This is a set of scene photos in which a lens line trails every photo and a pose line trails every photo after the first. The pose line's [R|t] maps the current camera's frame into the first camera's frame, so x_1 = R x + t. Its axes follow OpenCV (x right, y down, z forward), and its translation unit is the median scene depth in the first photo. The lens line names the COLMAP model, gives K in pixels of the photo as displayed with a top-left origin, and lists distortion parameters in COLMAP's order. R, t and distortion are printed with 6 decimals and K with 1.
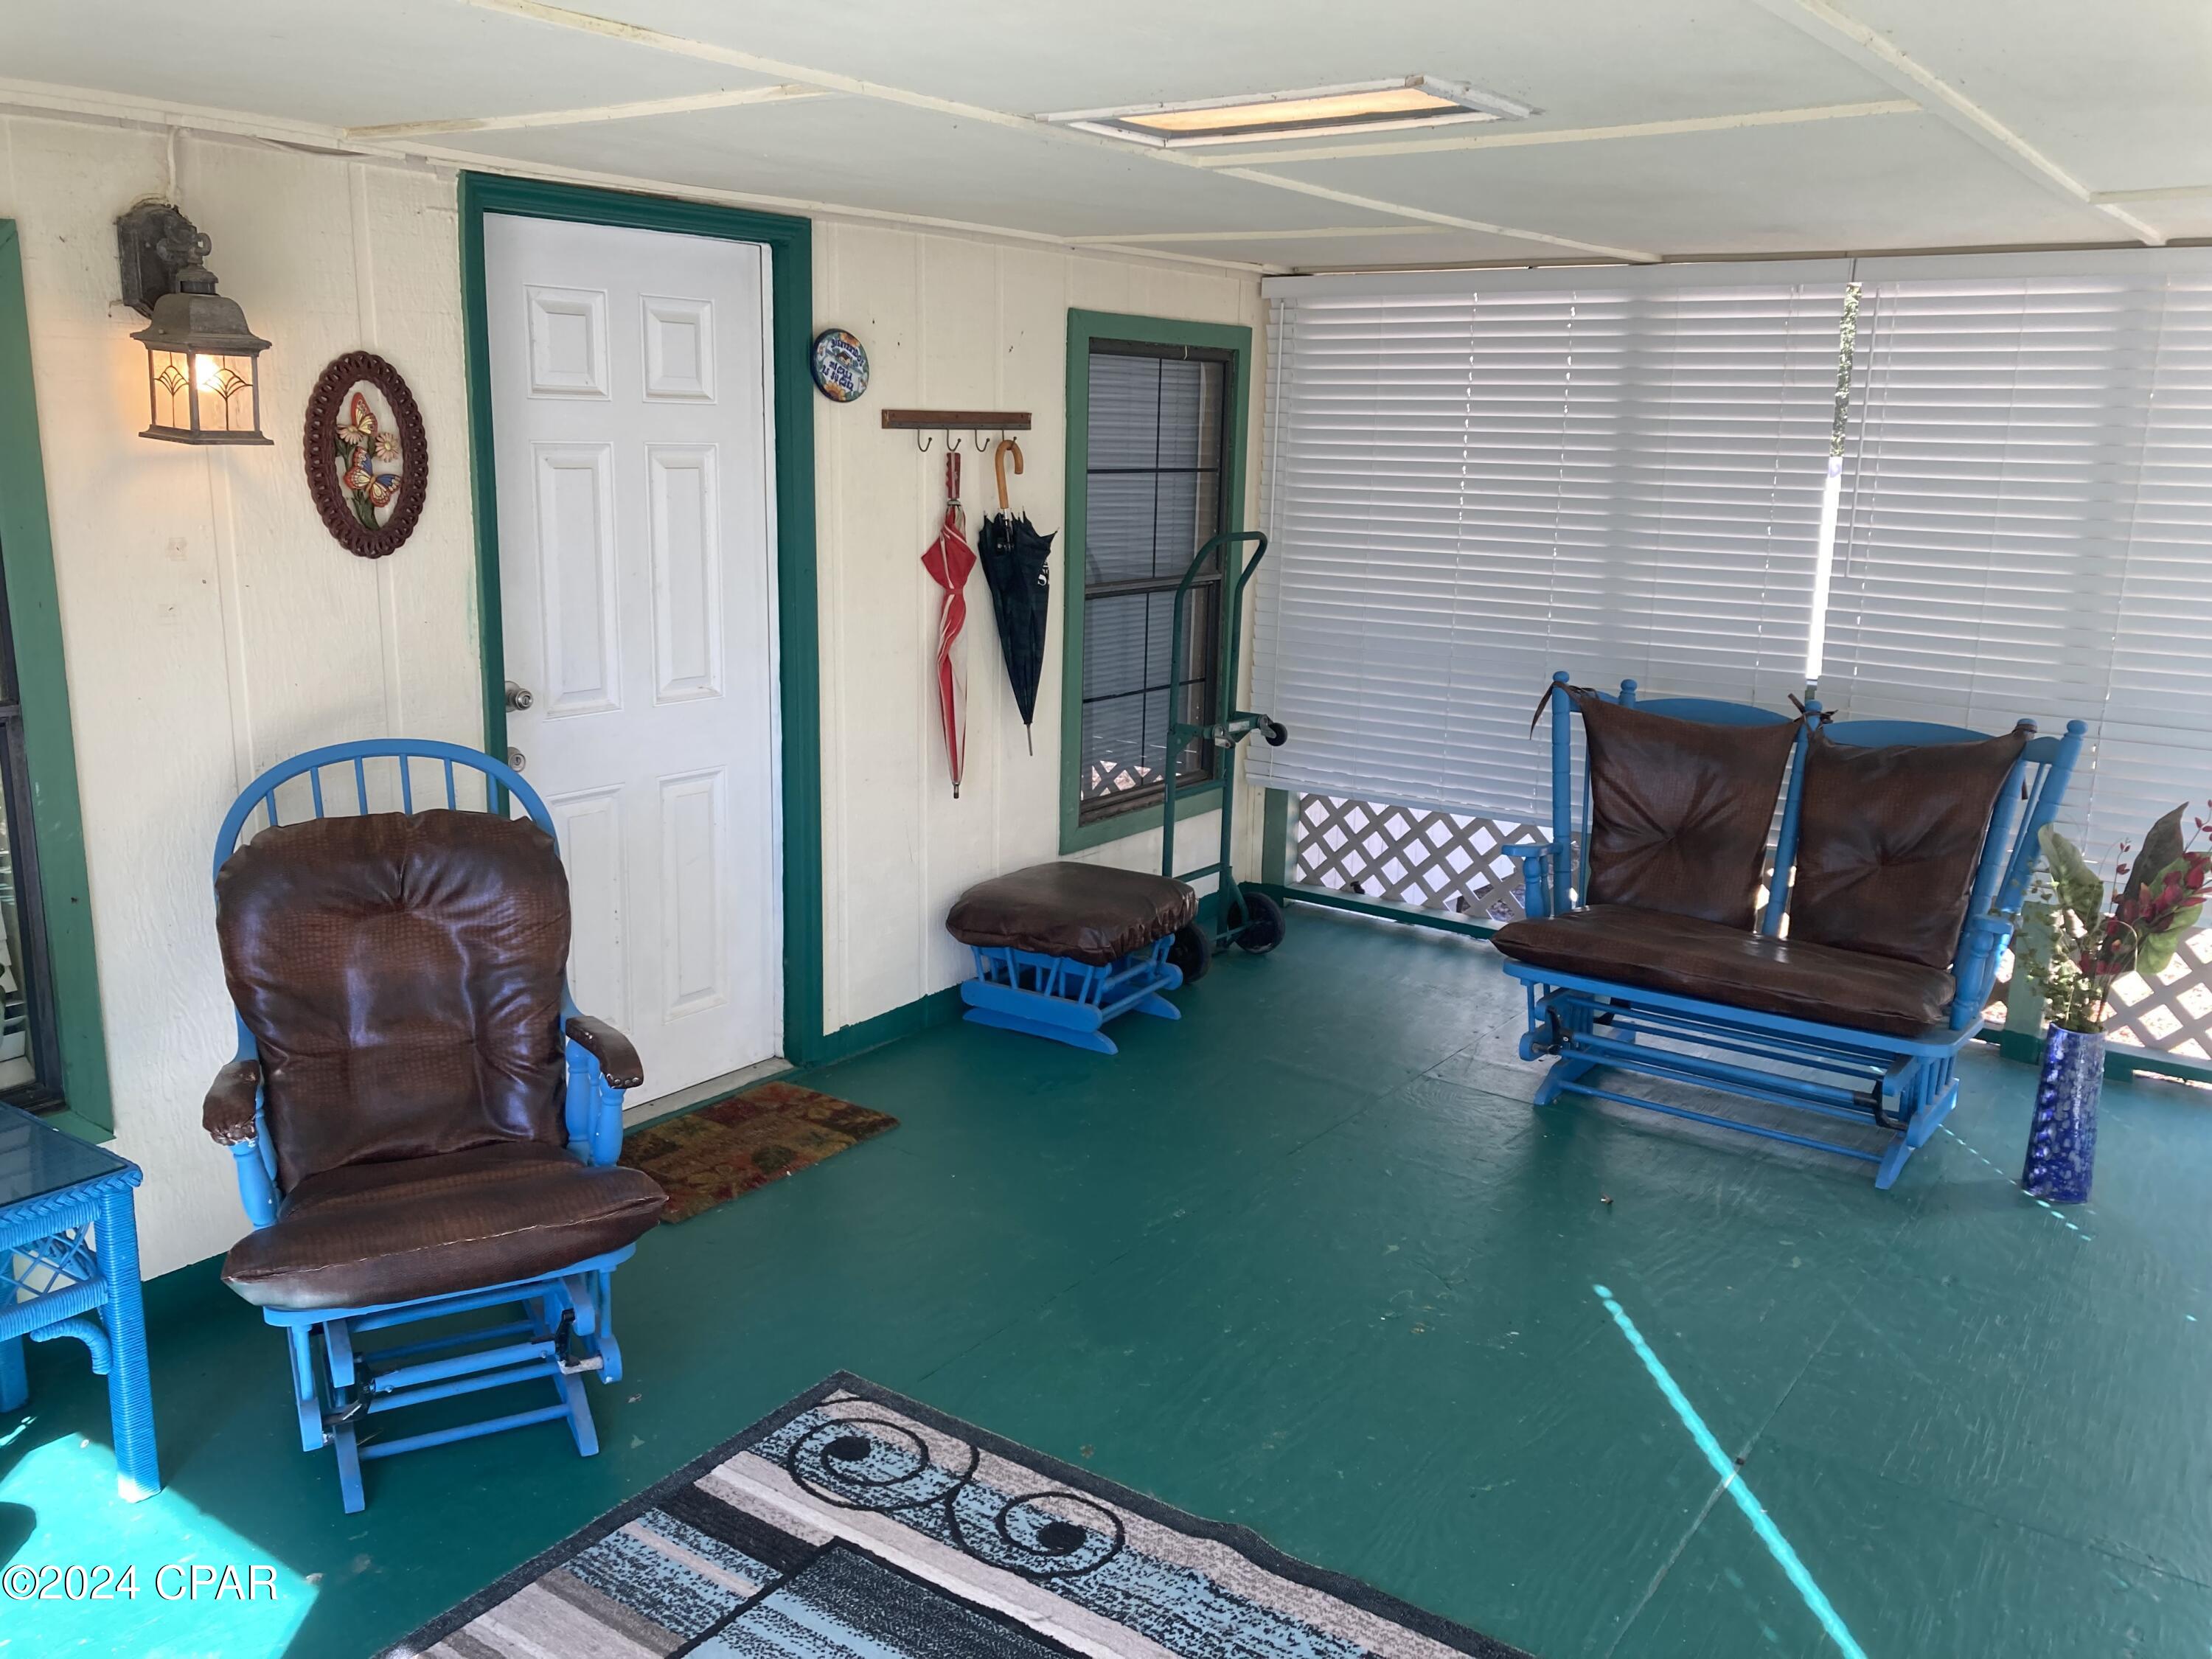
lens RADIAL K [[1828.9, 0, 1112.3], [0, 1828.9, 827.4], [0, 0, 1]] dist [0.044619, -0.056369]
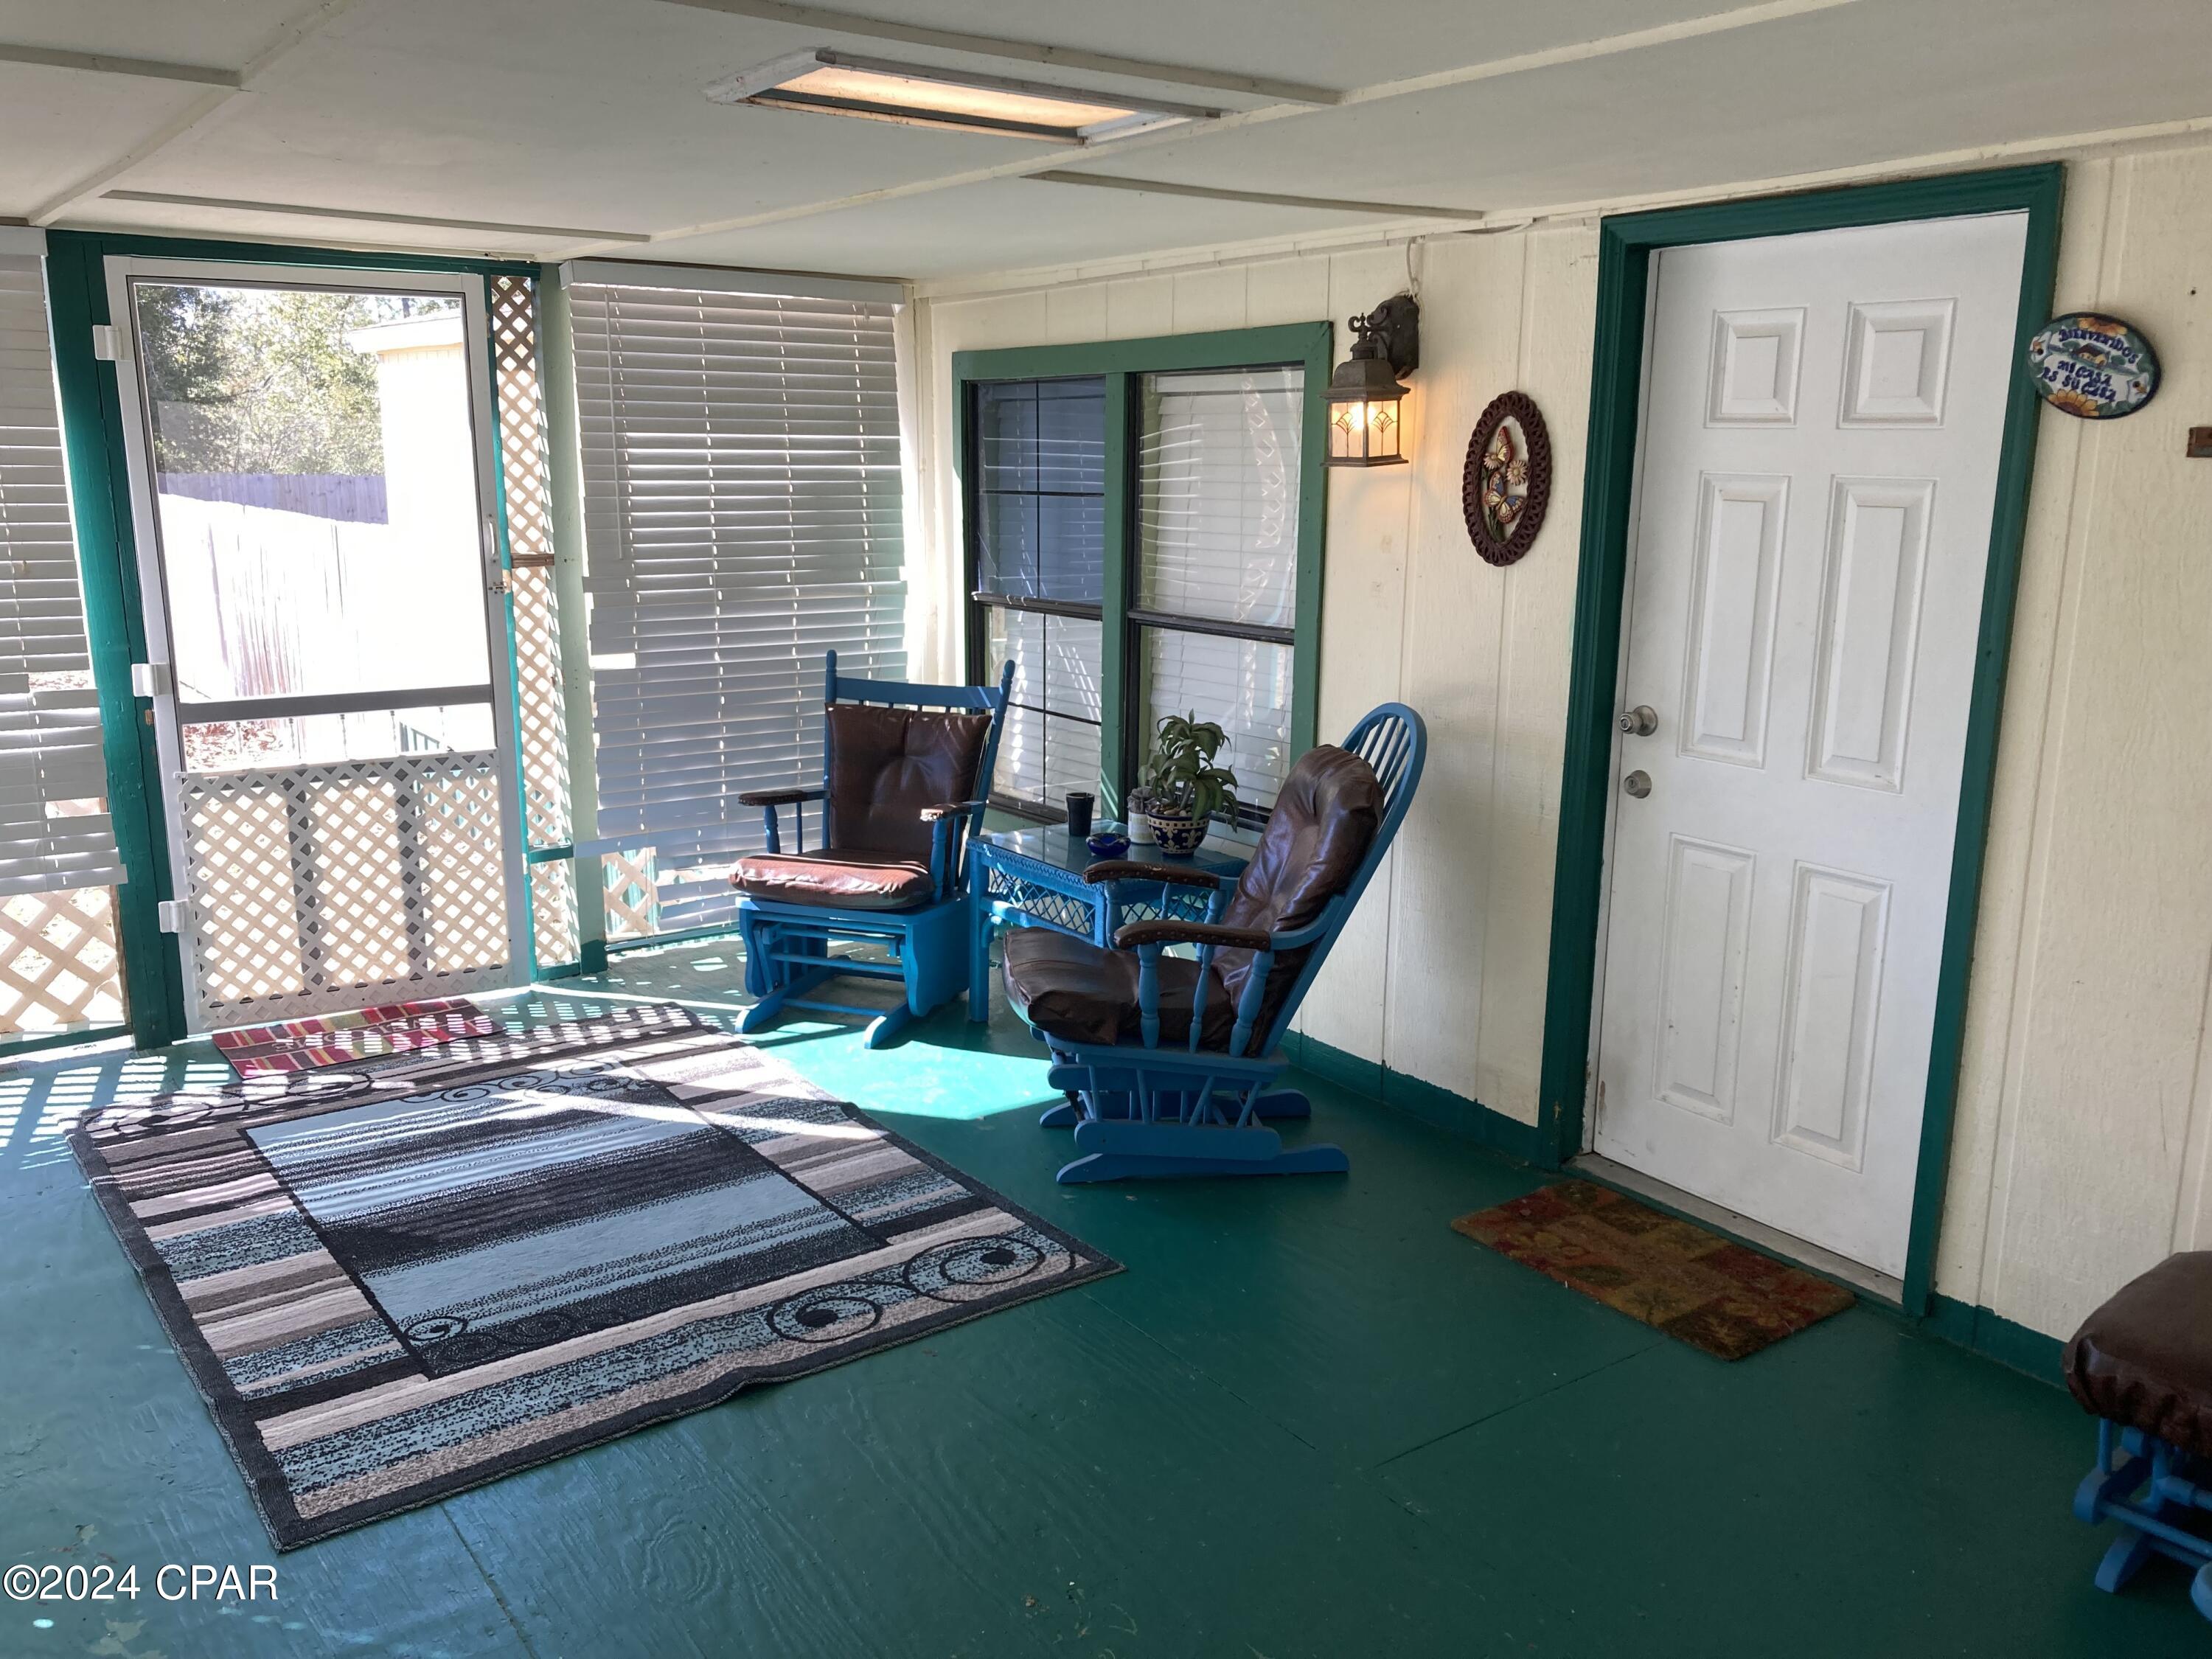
lens RADIAL K [[1828.9, 0, 1115.2], [0, 1828.9, 836.2], [0, 0, 1]] dist [0.044619, -0.056369]
pose [[-0.326558, 0.171636, -0.929463, 0.806485], [-0.227012, 0.940347, 0.253404, -0.225723], [0.917511, 0.293750, -0.268114, 1.141035]]
